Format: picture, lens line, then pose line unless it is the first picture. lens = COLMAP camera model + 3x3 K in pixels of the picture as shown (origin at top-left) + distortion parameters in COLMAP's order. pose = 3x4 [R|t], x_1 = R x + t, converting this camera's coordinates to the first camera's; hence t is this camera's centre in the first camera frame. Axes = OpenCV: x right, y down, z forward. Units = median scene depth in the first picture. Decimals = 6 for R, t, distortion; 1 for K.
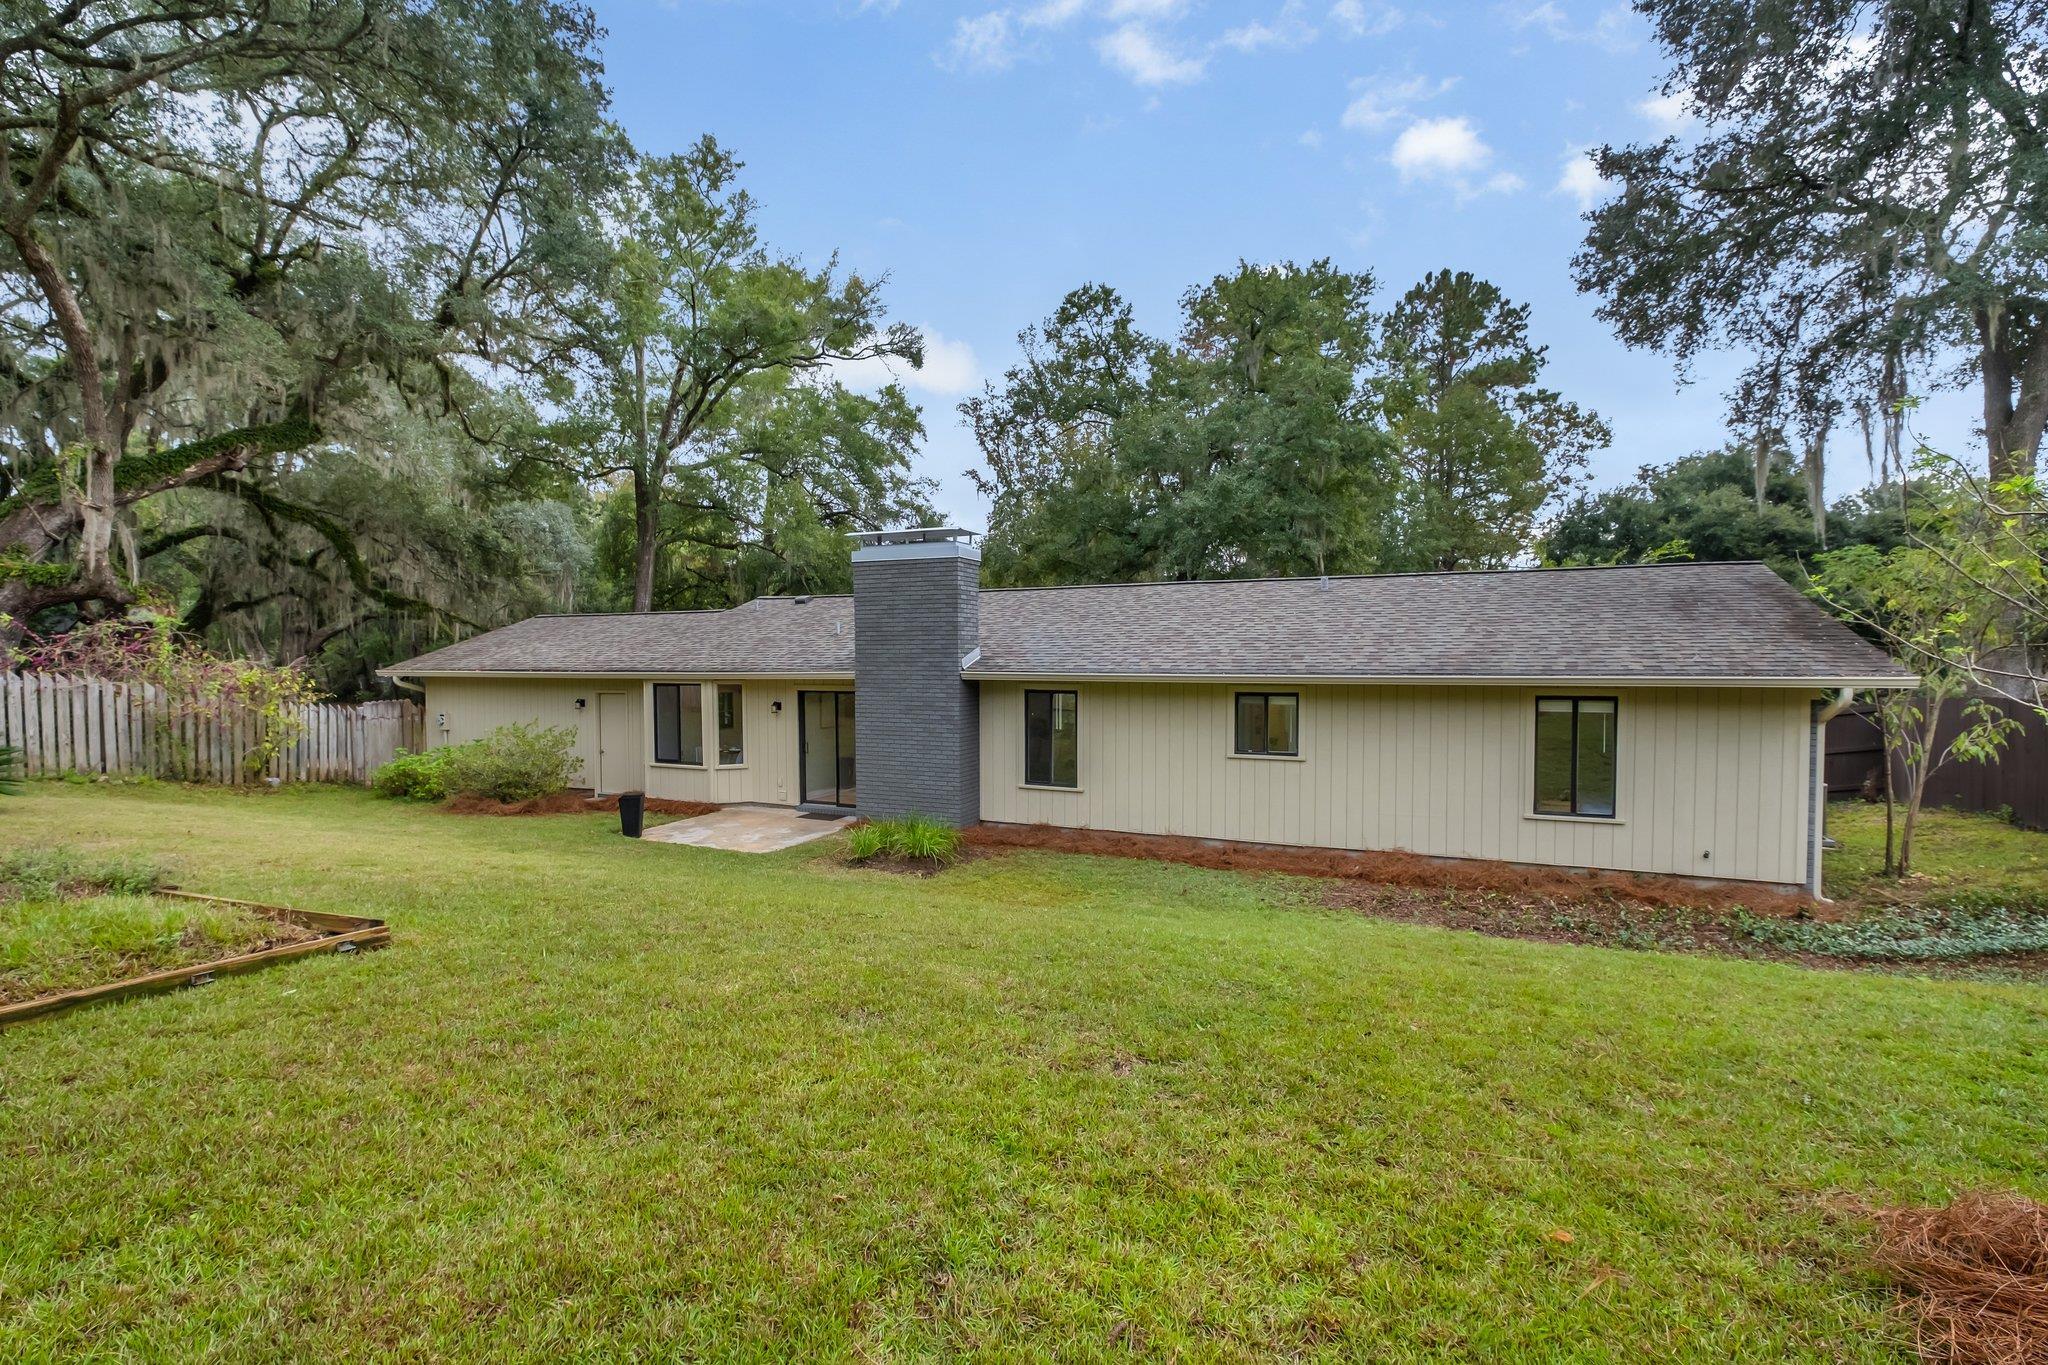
lens RADIAL K [[913.0, 0, 1002.4], [0, 913.0, 672.6], [0, 0, 1]] dist [-0.008460, 0.000055]
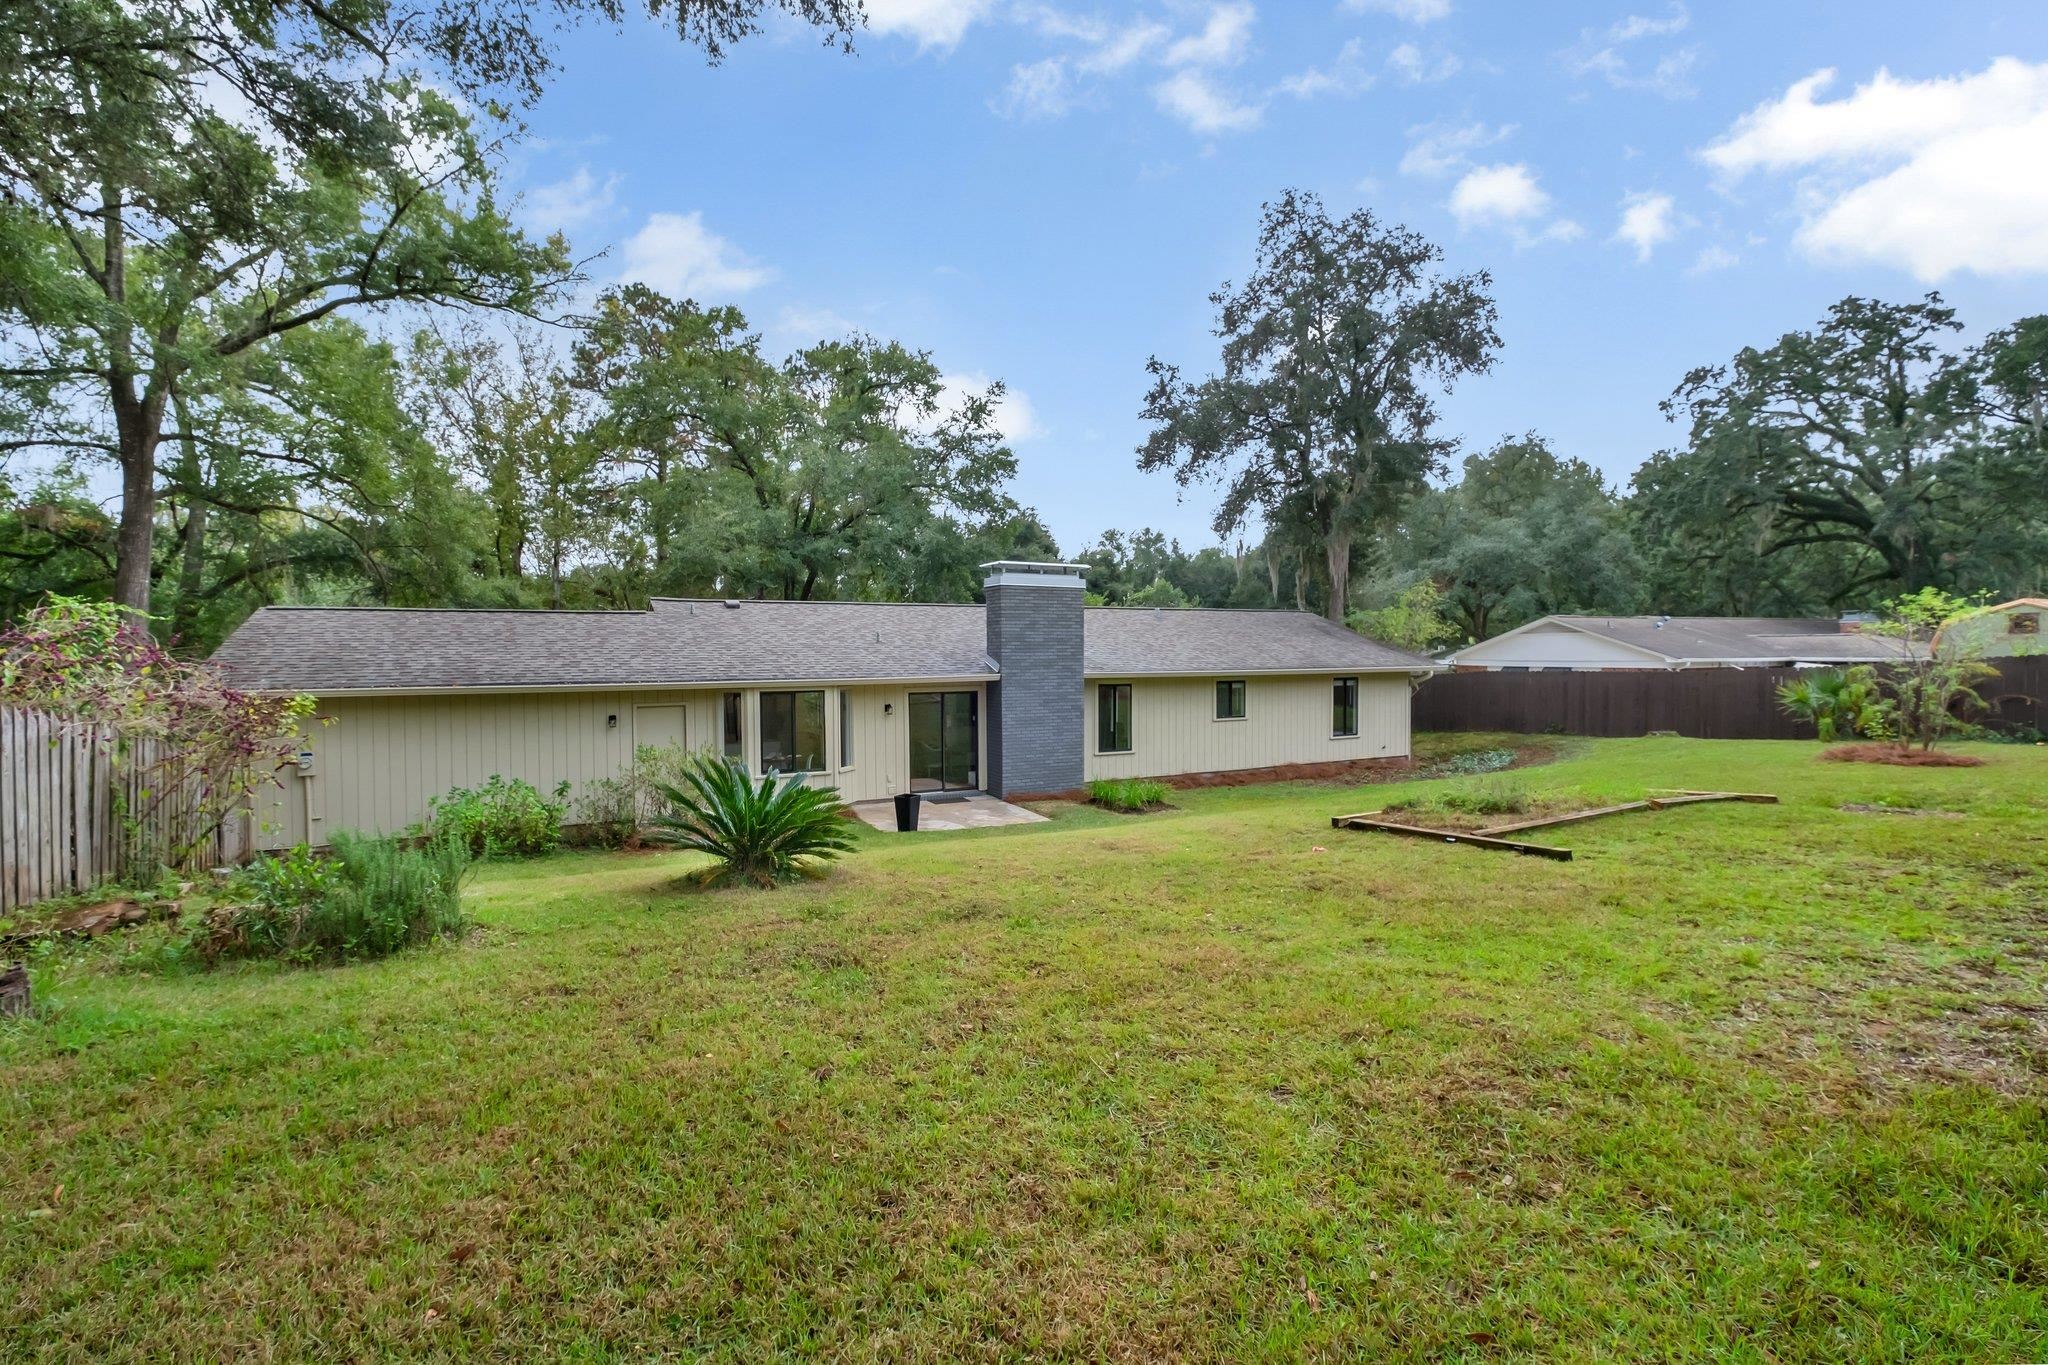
lens RADIAL K [[901.3, 0, 1012.2], [0, 901.3, 677.5], [0, 0, 1]] dist [-0.006887, -0.000373]
pose [[0.620899, -0.019885, 0.783638, -1.147307], [0.019886, 0.999756, 0.009612, -0.008275], [-0.783638, 0.009615, 0.621143, 0.250693]]
